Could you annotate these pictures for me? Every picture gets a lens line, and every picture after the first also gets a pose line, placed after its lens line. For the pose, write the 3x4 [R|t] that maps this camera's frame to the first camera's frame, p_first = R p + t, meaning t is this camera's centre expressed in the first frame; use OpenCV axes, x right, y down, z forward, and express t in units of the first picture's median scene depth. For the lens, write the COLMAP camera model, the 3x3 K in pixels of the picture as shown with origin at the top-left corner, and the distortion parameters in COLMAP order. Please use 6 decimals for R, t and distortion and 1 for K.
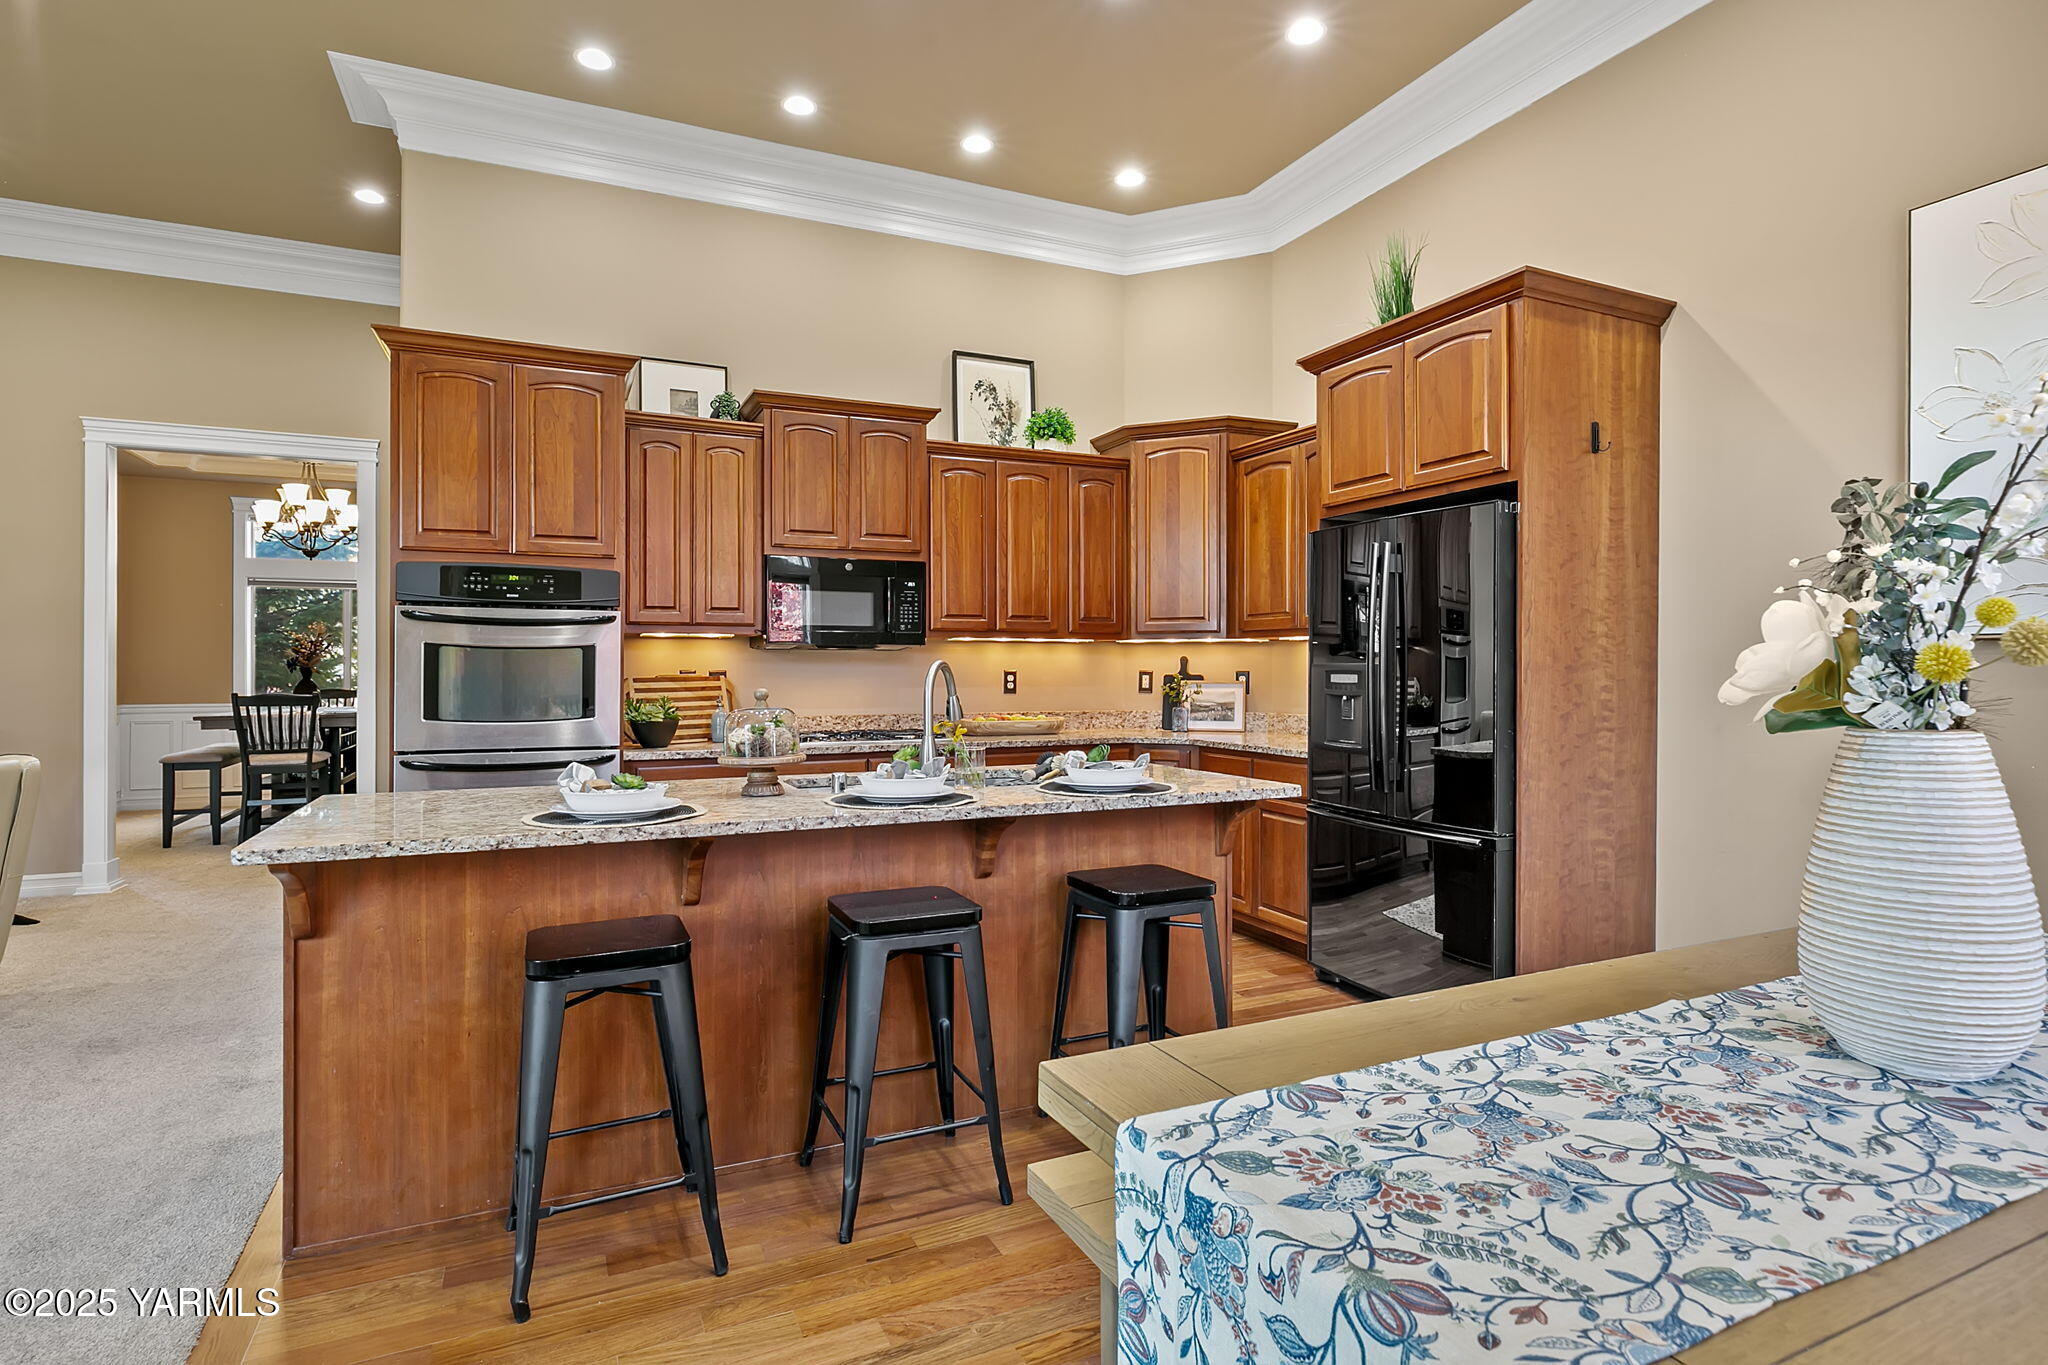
lens RADIAL K [[1043.5, 0, 1024.2], [0, 1043.5, 665.8], [0, 0, 1]] dist [-0.002984, 0.002596]
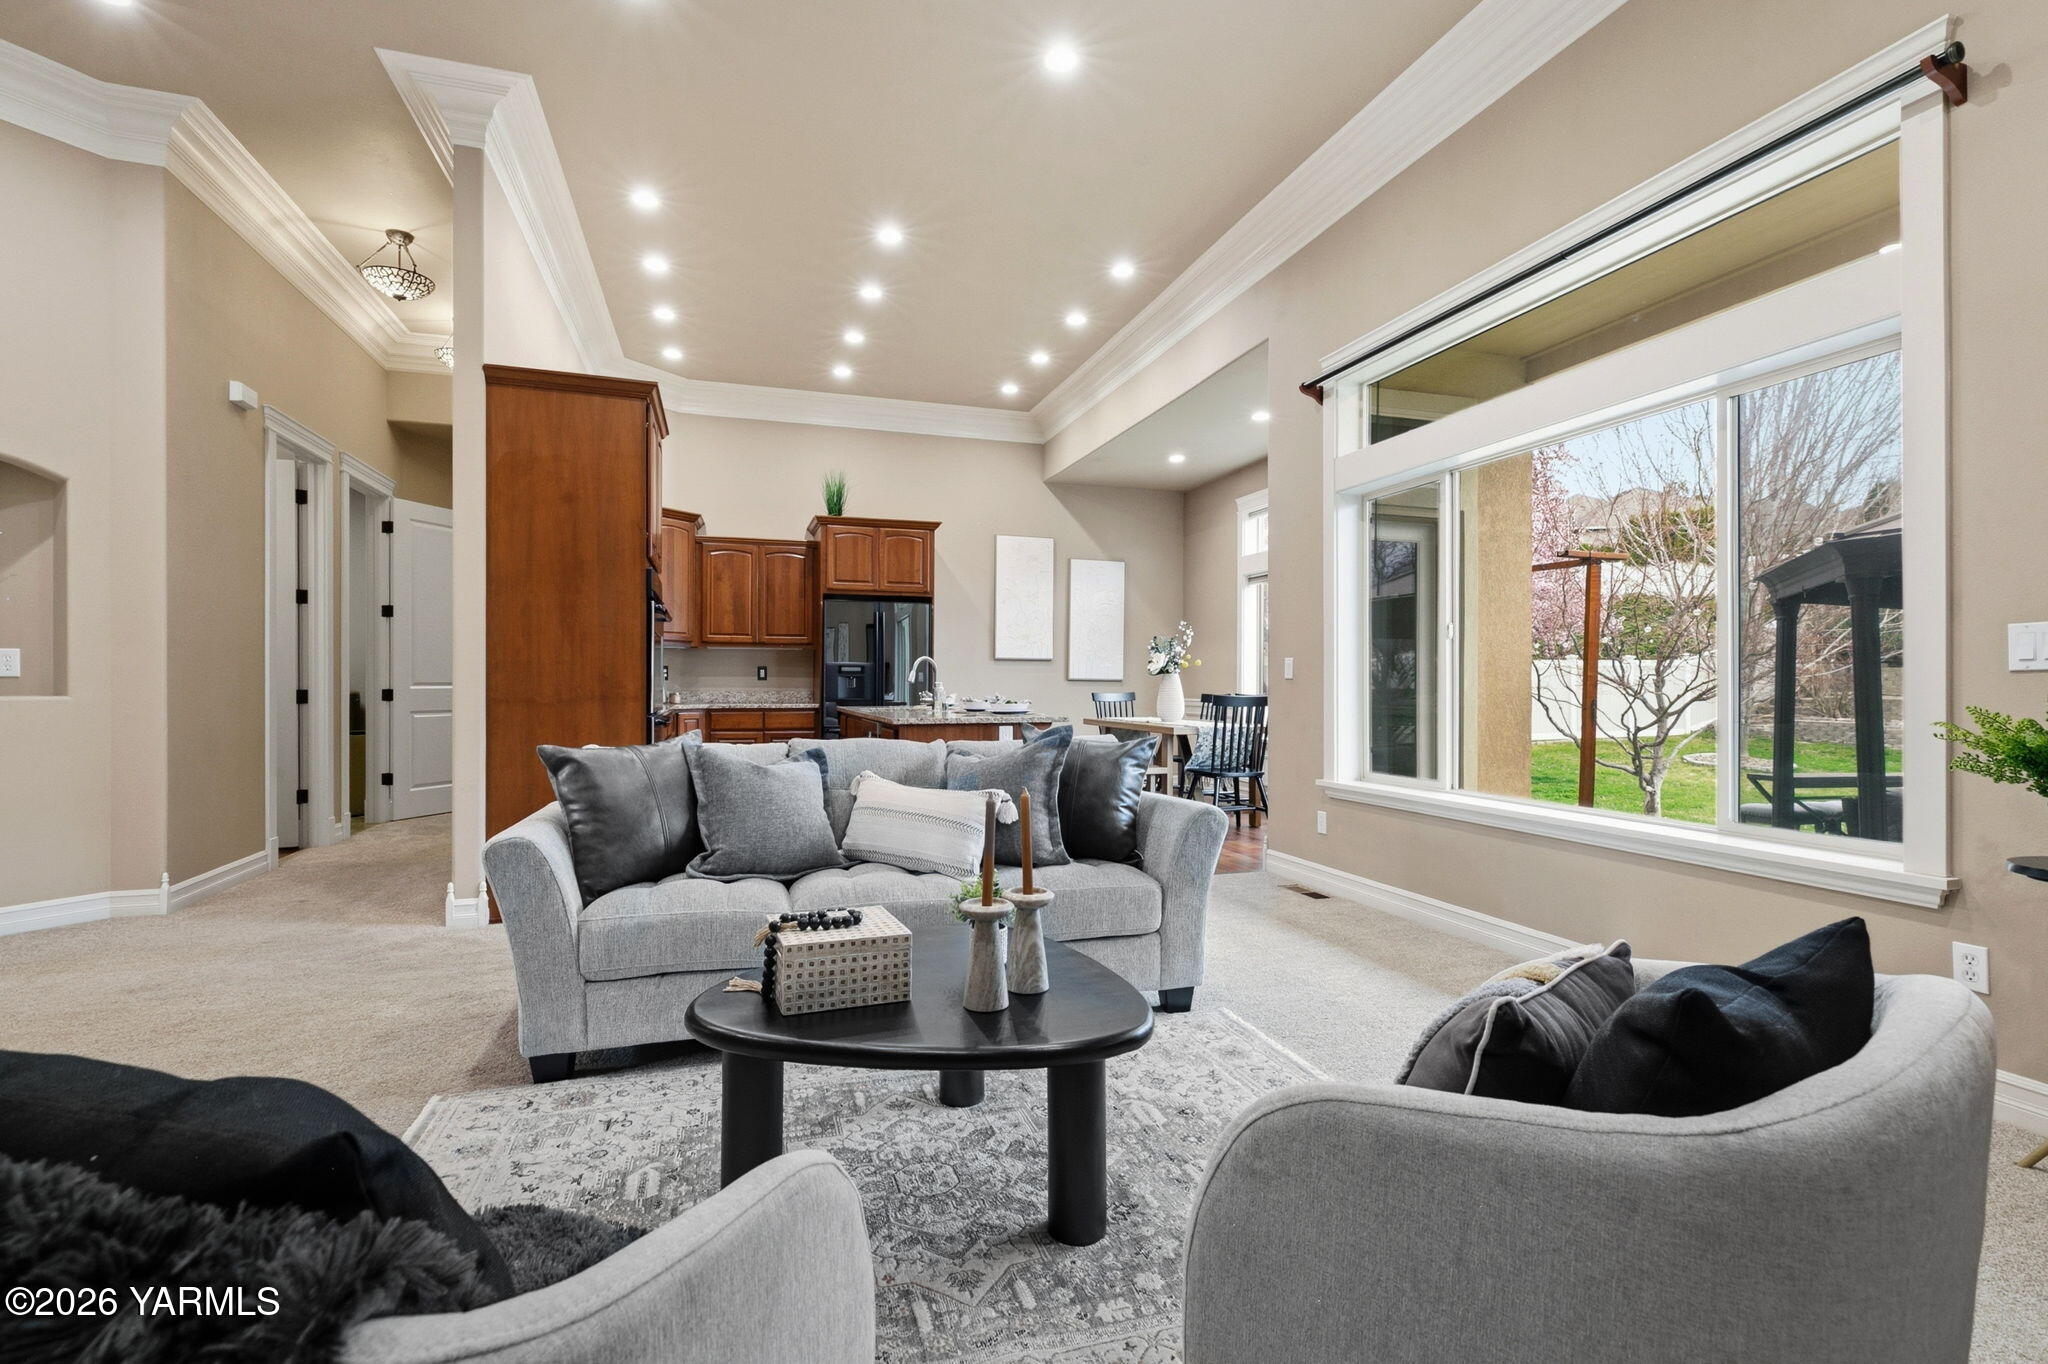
lens RADIAL K [[920.8, 0, 1026.2], [0, 920.8, 683.8], [0, 0, 1]] dist [0.003251, -0.003132]
pose [[0.130000, -0.004951, 0.991502, -1.339556], [-0.005483, 0.999969, 0.005712, 0.025592], [-0.991499, -0.006179, 0.129968, 0.303322]]
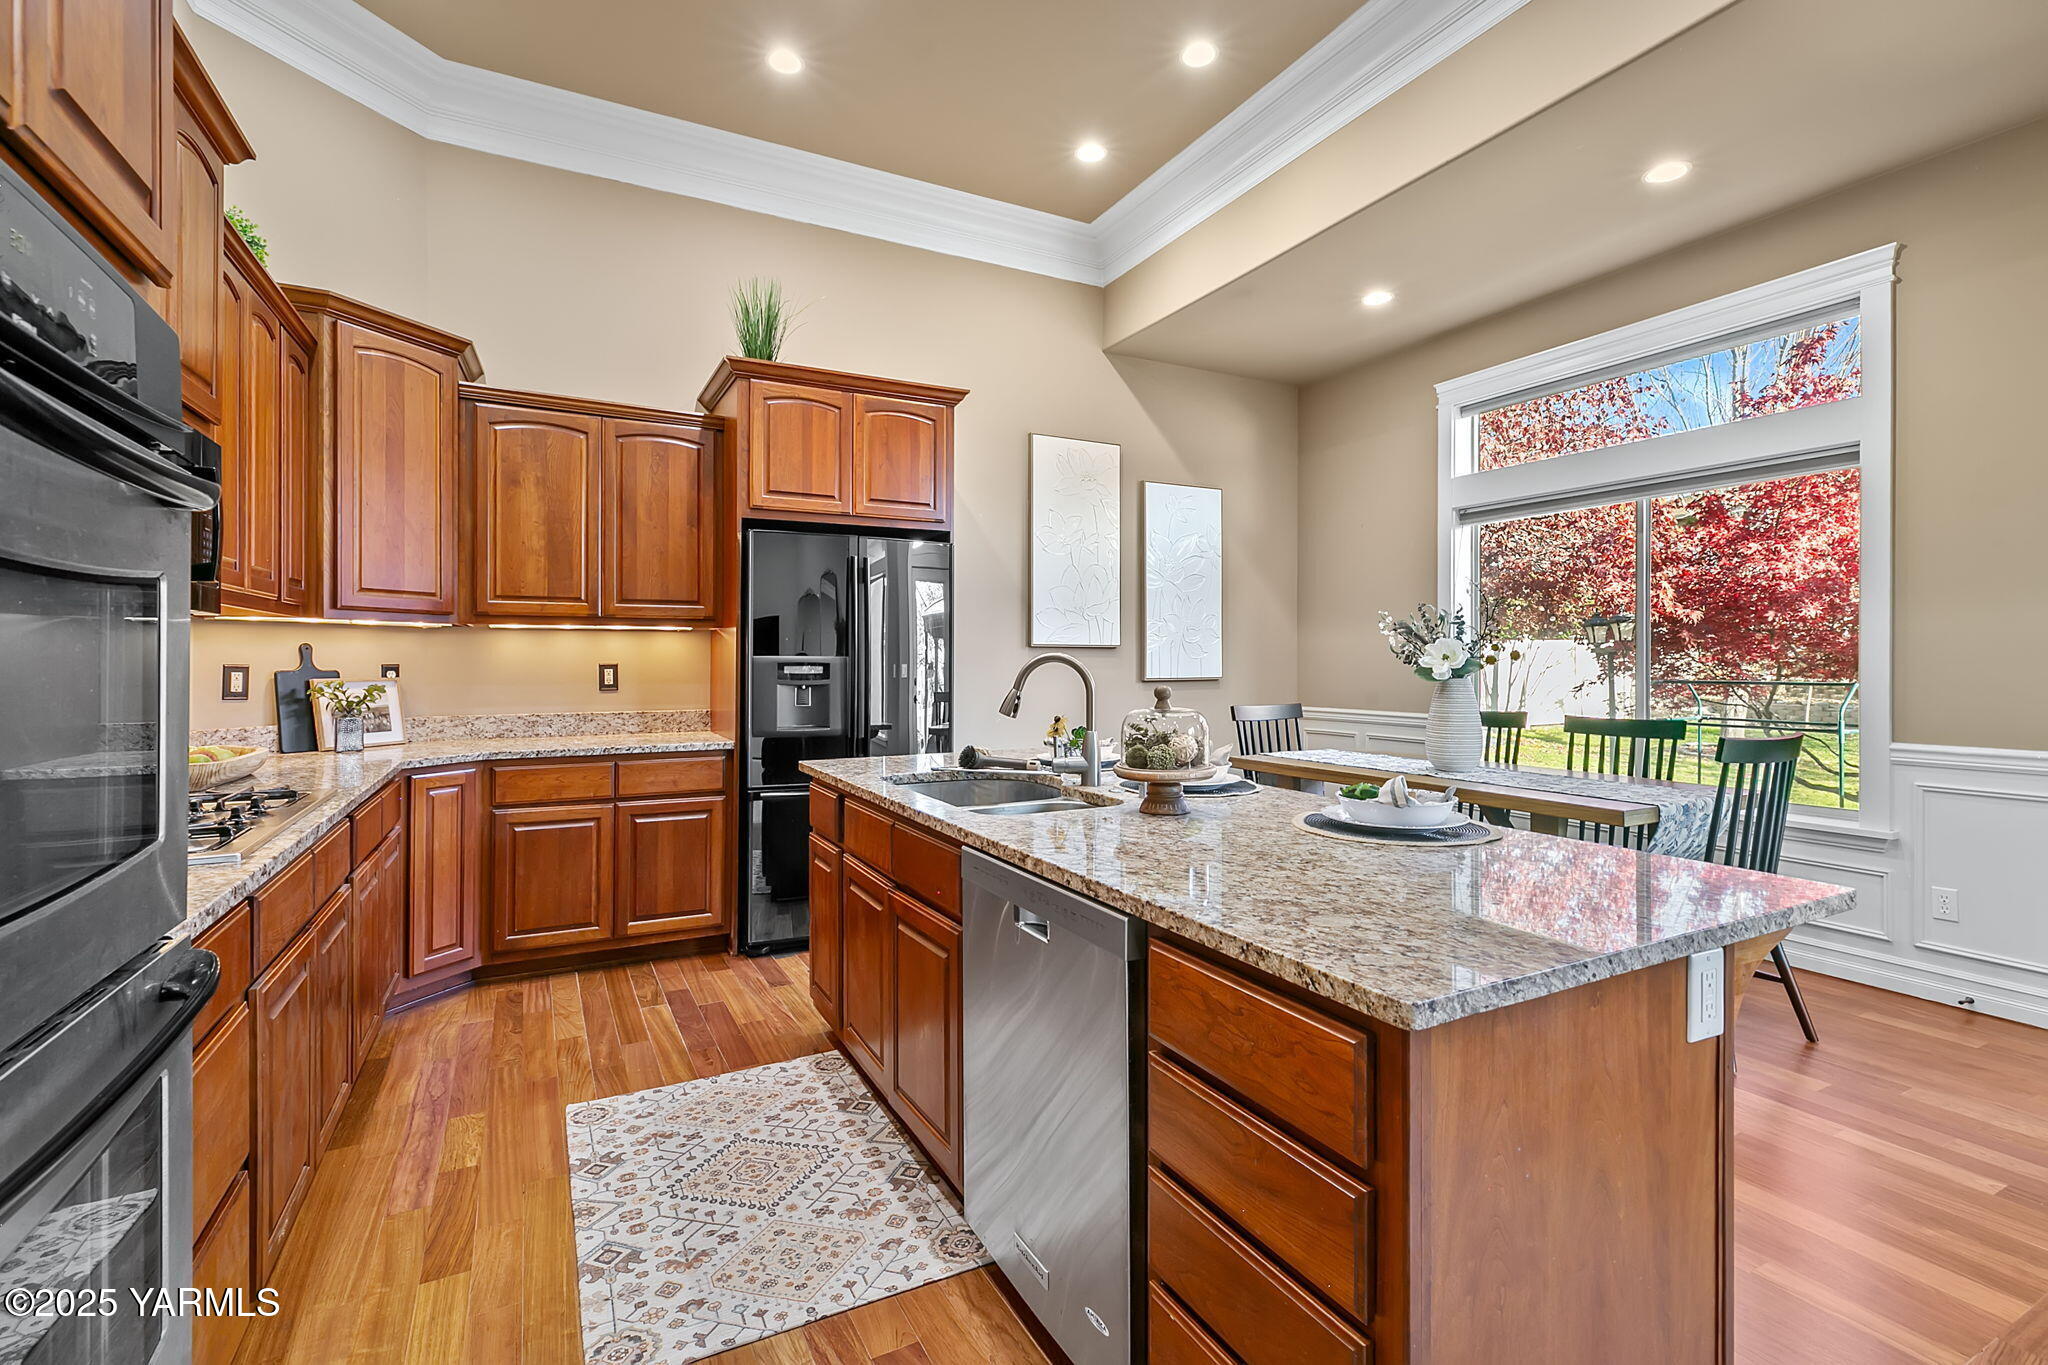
lens RADIAL K [[920.8, 0, 1034.2], [0, 920.8, 671.4], [0, 0, 1]] dist [0.003251, -0.003132]
pose [[-0.050214, -0.009160, 0.998696, -0.572405], [-0.000362, 0.999958, 0.009154, 0.004102], [-0.998738, 0.000098, -0.050215, 0.665303]]
